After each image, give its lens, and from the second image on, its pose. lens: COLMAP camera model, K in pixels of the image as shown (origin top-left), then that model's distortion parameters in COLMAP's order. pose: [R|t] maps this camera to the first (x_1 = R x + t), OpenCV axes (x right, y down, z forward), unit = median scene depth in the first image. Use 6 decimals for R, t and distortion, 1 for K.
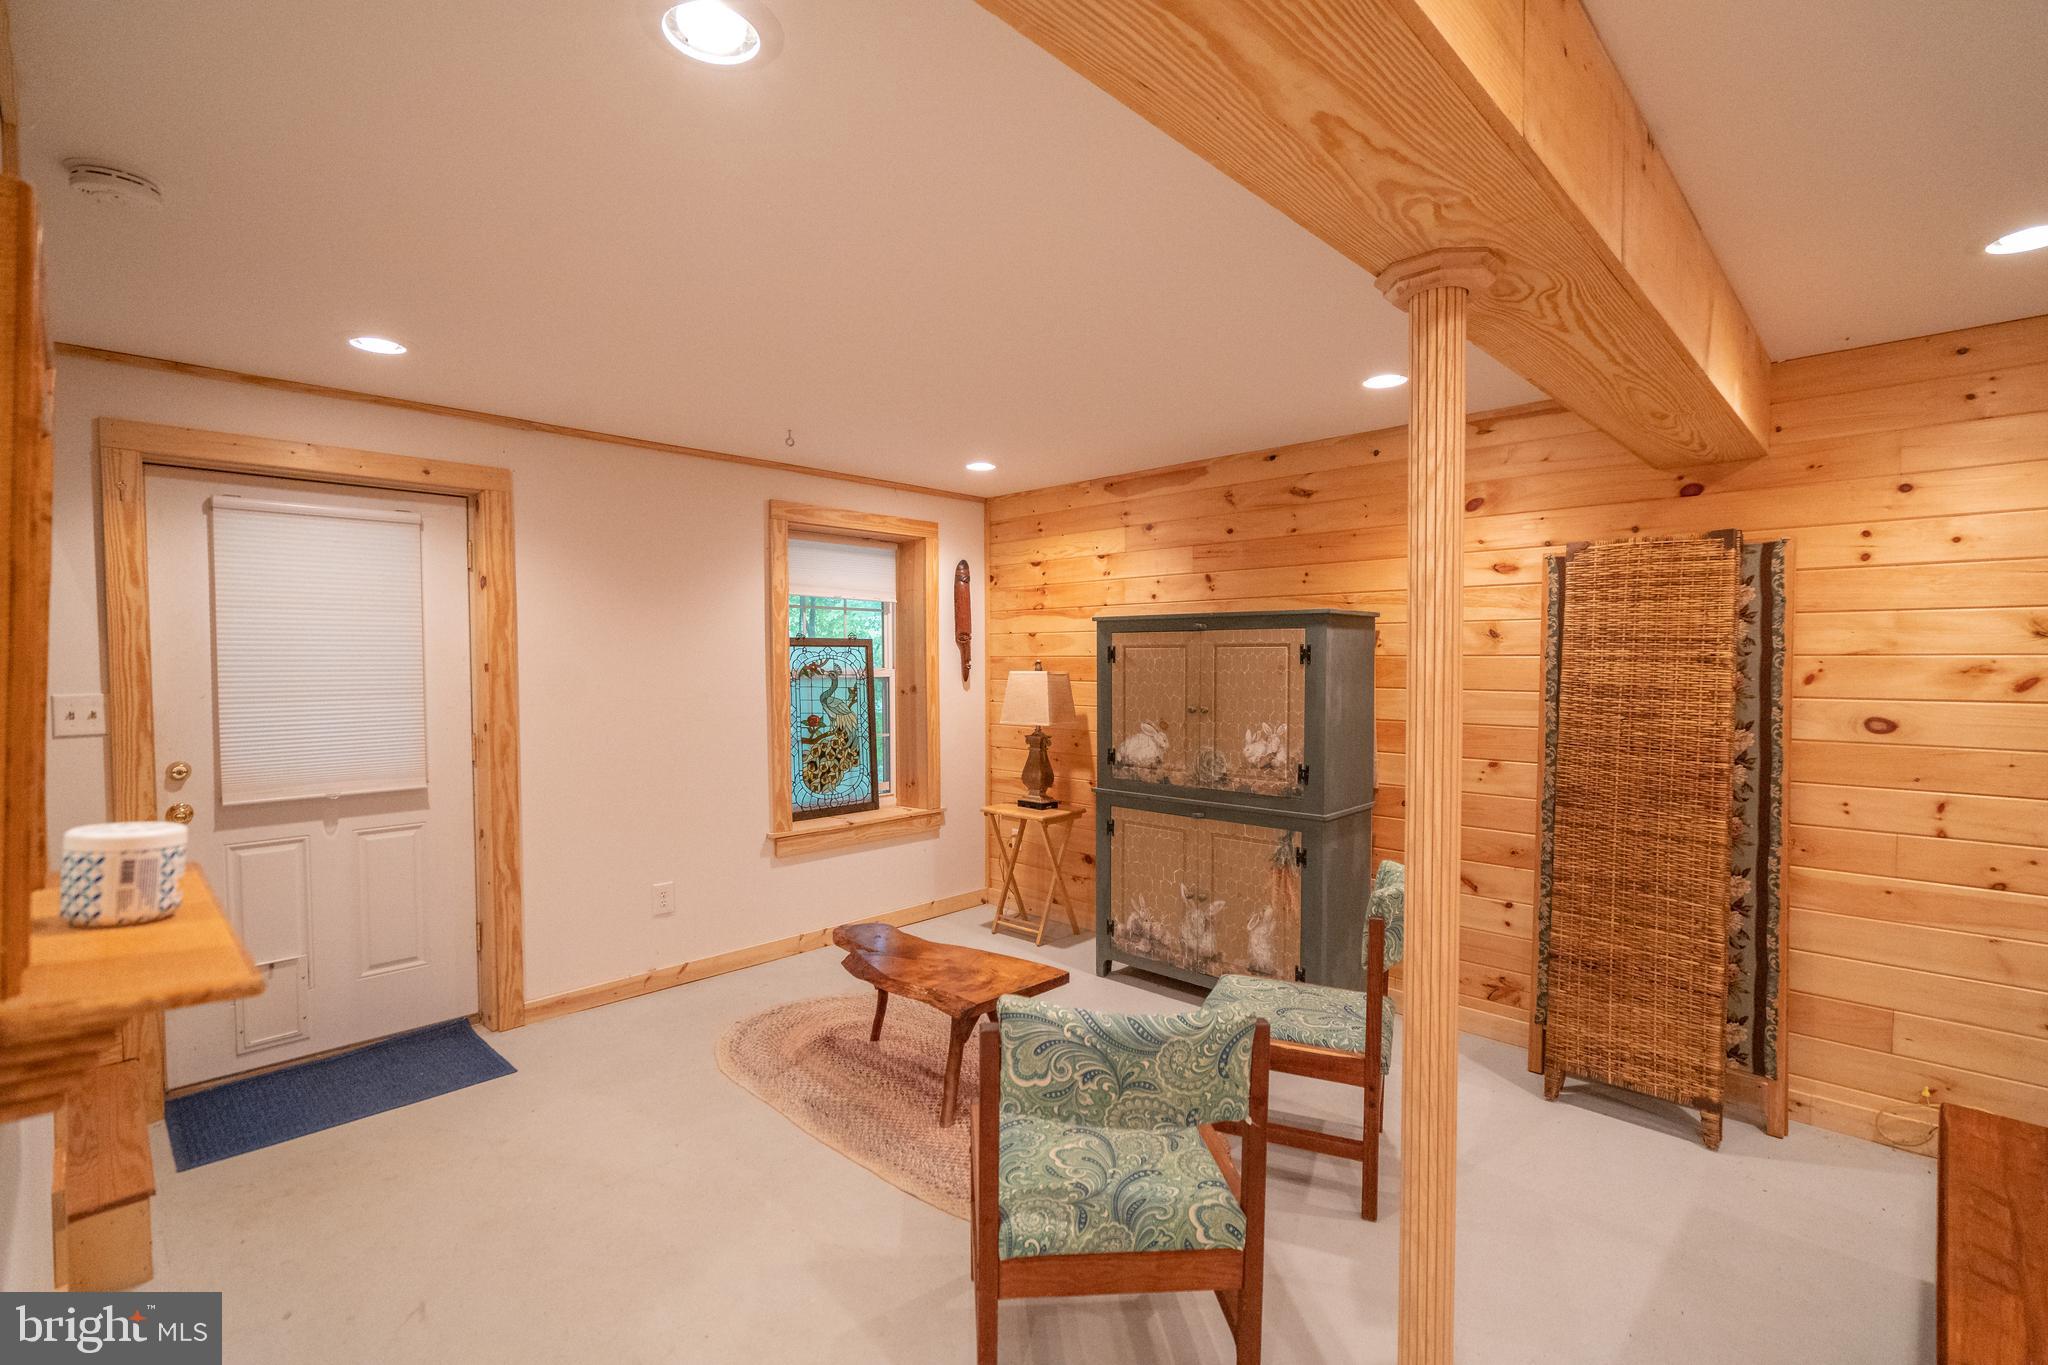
lens RADIAL K [[922.0, 0, 1027.0], [0, 922.0, 688.4], [0, 0, 1]] dist [-0.000697, 0.001201]
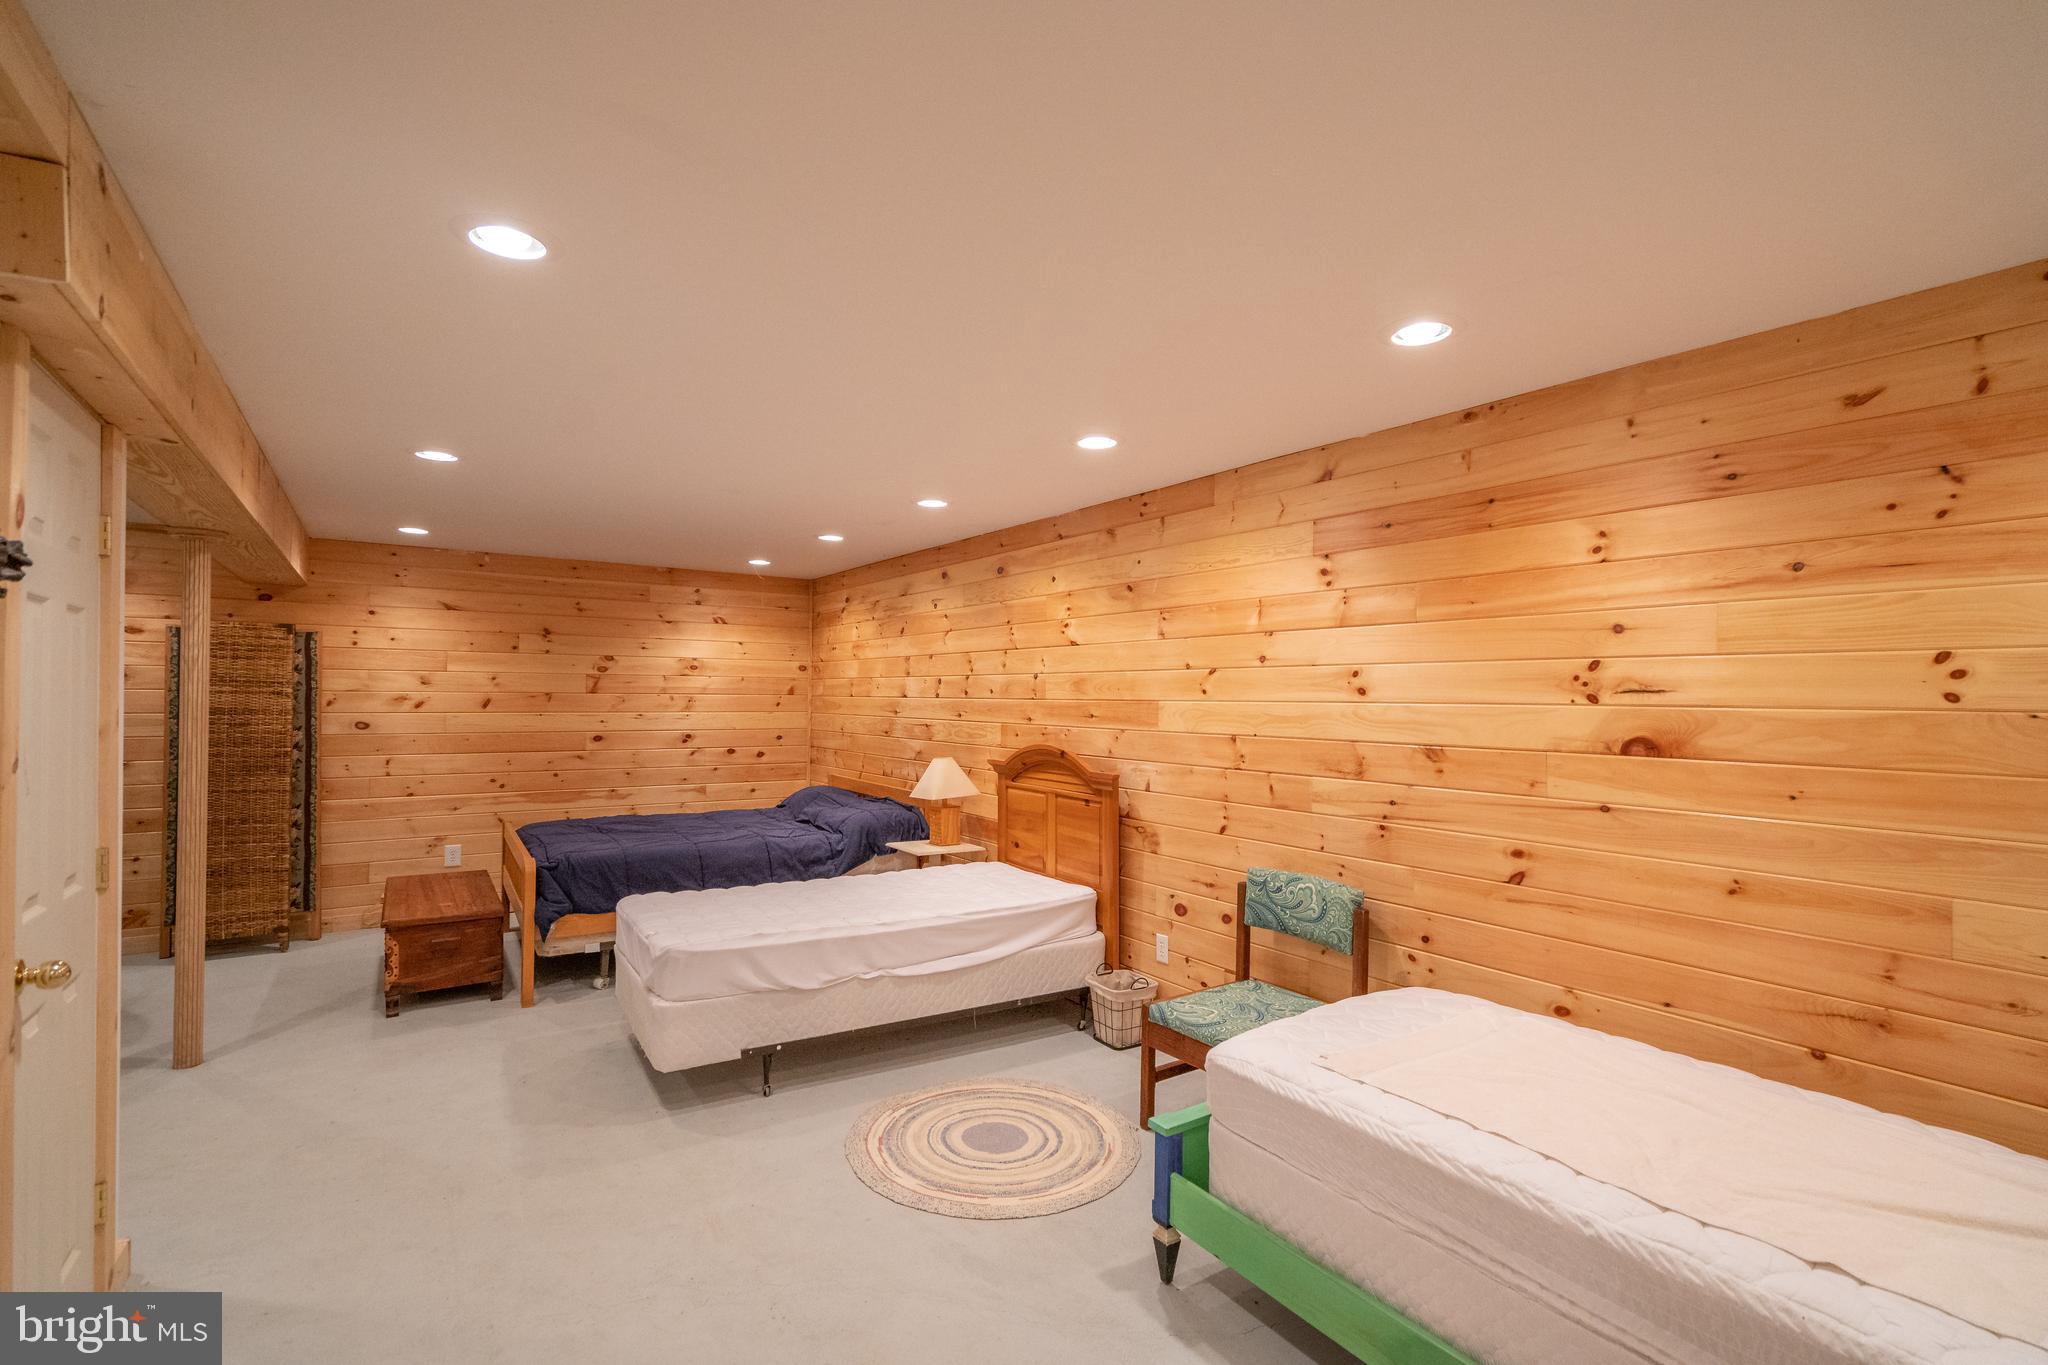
lens RADIAL K [[931.5, 0, 1024.3], [0, 931.5, 684.0], [0, 0, 1]] dist [-0.003125, 0.001349]
pose [[0.203959, 0.015827, 0.978852, -0.776888], [0.024130, 0.999484, -0.021189, 0.026230], [-0.978682, 0.027941, 0.203472, -0.838378]]
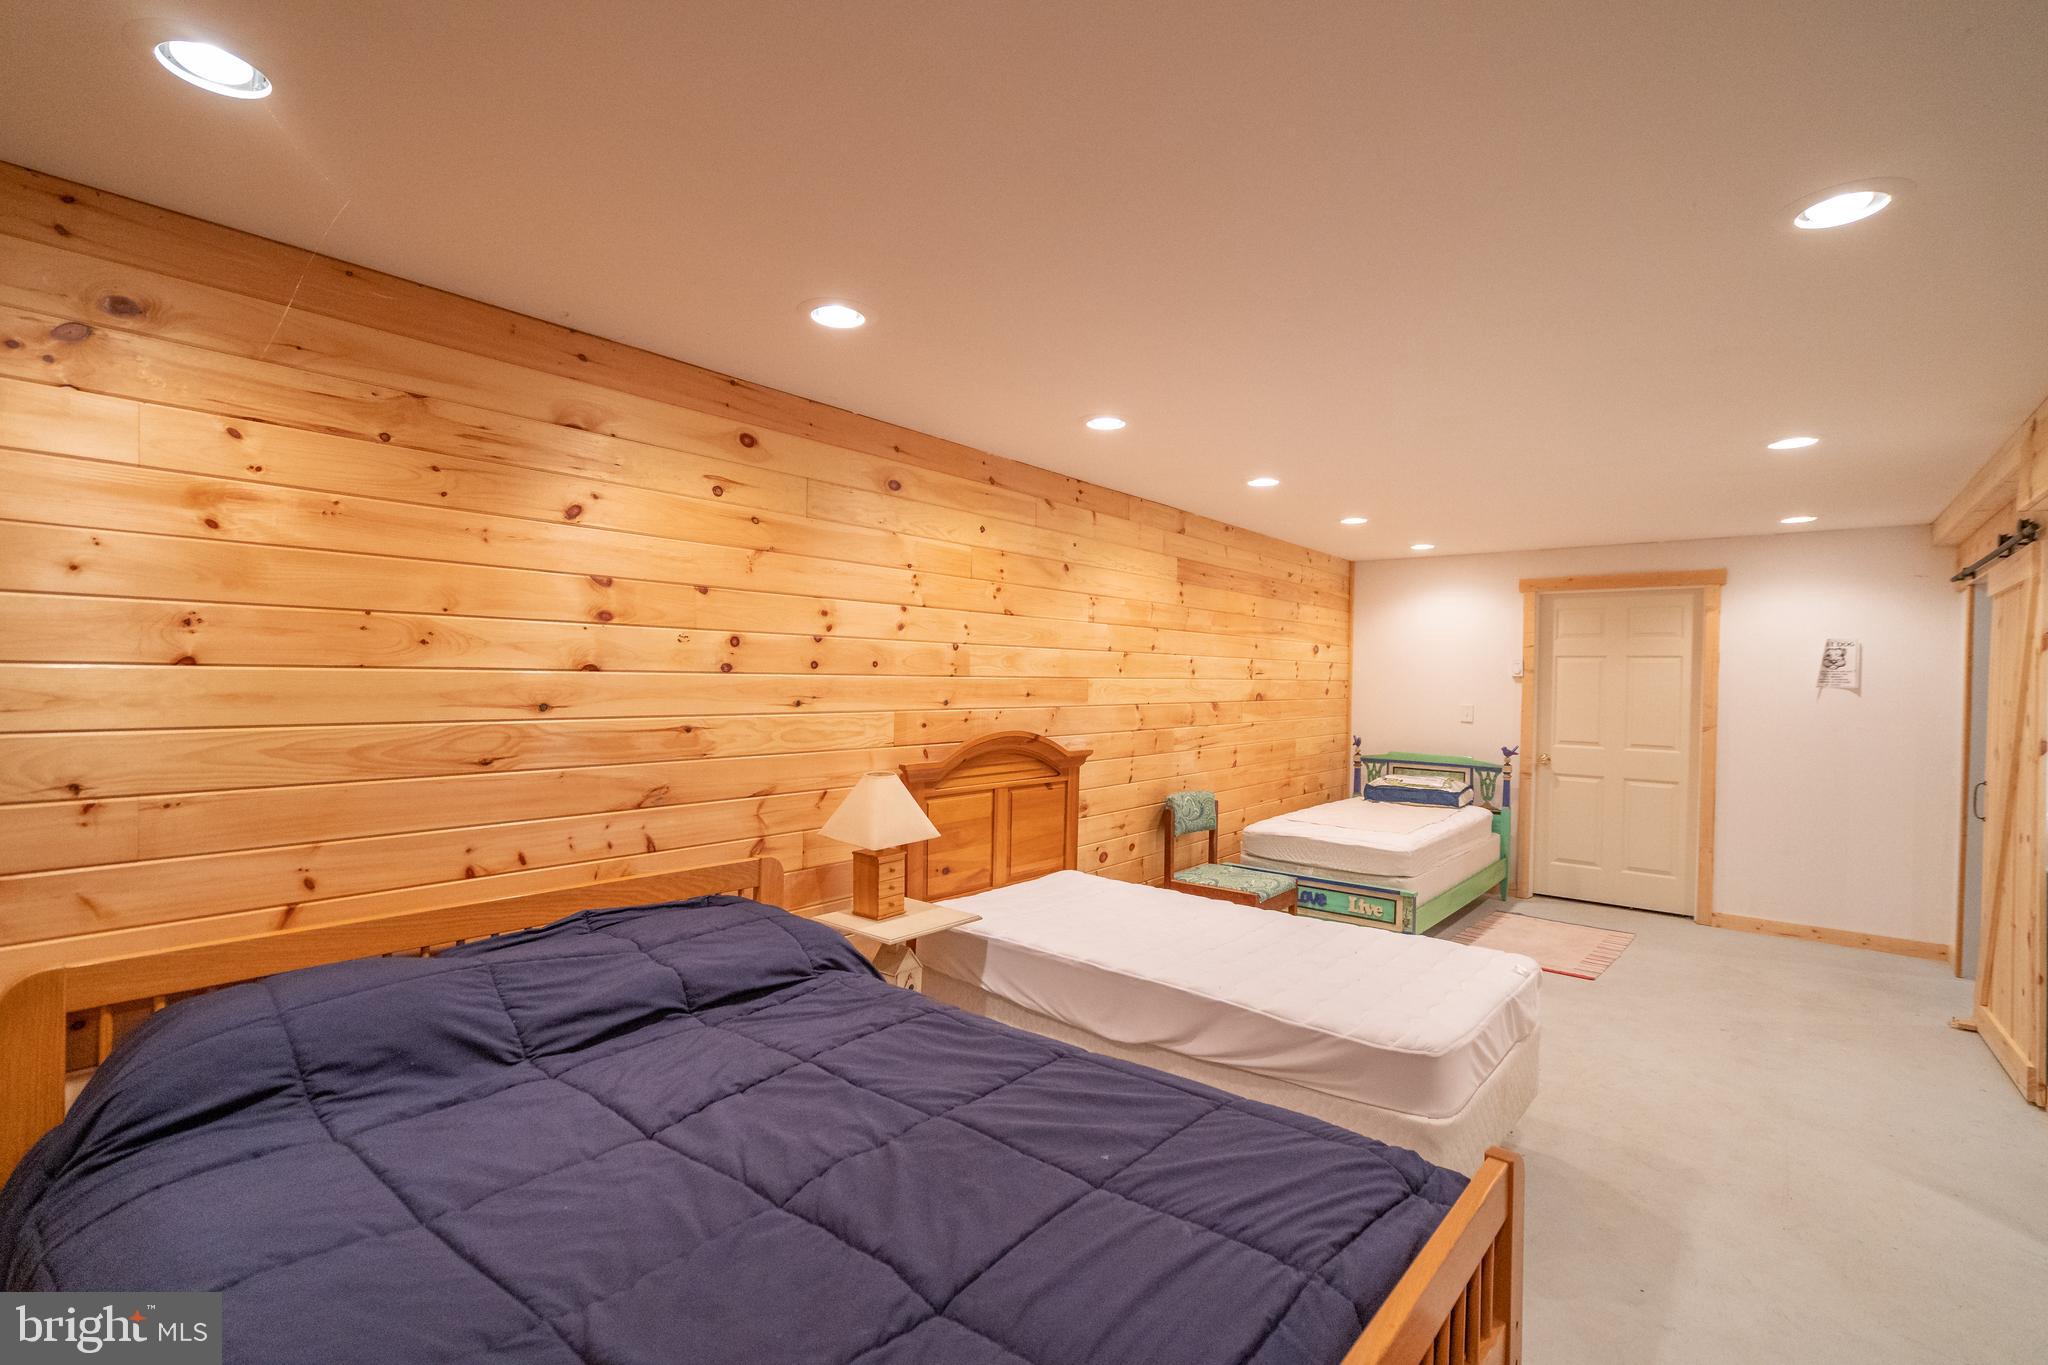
lens RADIAL K [[922.0, 0, 1027.0], [0, 922.0, 688.4], [0, 0, 1]] dist [-0.000697, 0.001201]
pose [[-0.996554, -0.014011, -0.081759, 0.869574], [-0.018017, 0.998662, 0.048463, -0.028744], [0.080970, 0.049769, -0.995473, 0.766112]]
